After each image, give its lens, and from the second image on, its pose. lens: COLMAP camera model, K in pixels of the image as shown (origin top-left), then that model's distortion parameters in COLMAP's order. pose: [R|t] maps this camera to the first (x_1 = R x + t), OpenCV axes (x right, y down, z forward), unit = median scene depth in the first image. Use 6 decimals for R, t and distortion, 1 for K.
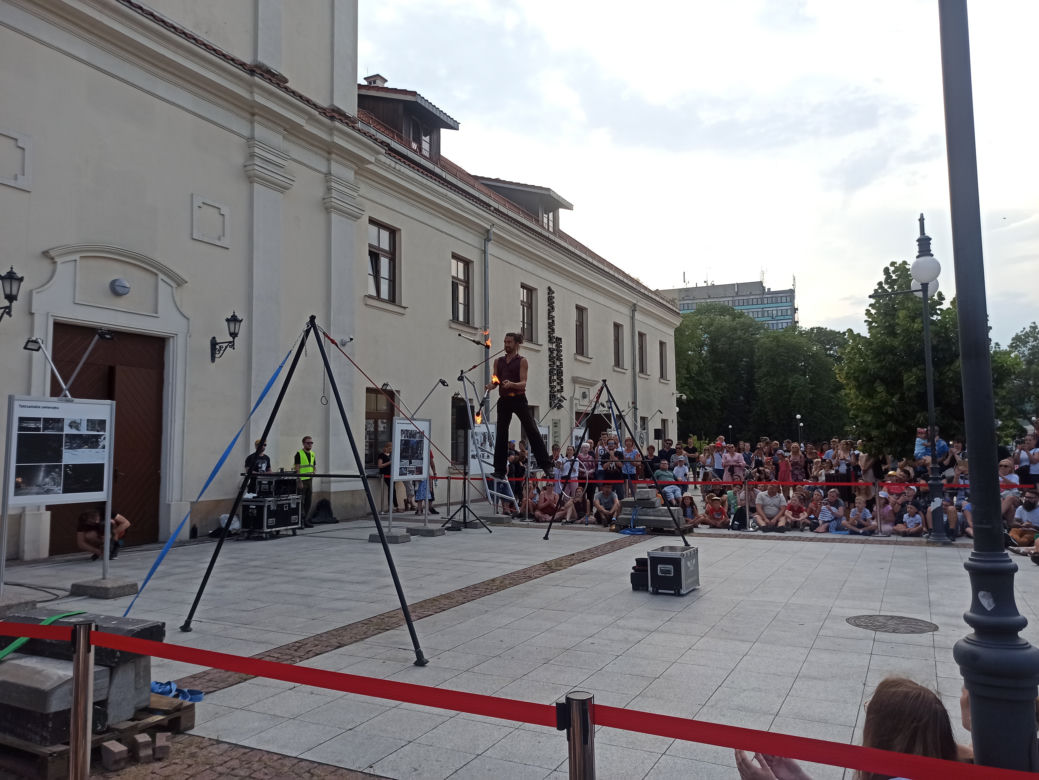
lens RADIAL K [[767.5, 0, 518.2], [0, 767.5, 384.2], [0, 0, 1]] dist [0.073764, -0.069818]
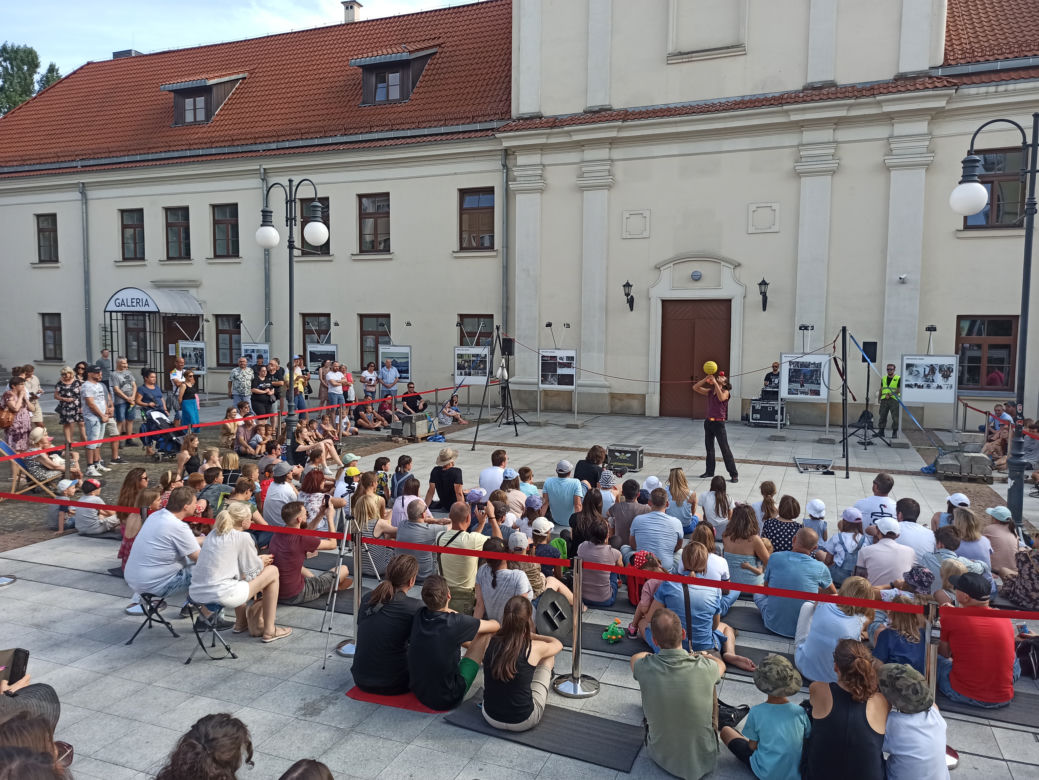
lens RADIAL K [[767.5, 0, 518.2], [0, 767.5, 384.2], [0, 0, 1]] dist [0.073764, -0.069818]
pose [[0.095261, 0.075274, -0.992602, 1.242108], [0.074103, 0.993834, 0.082479, -0.053189], [0.992690, -0.081412, 0.089096, 0.414015]]
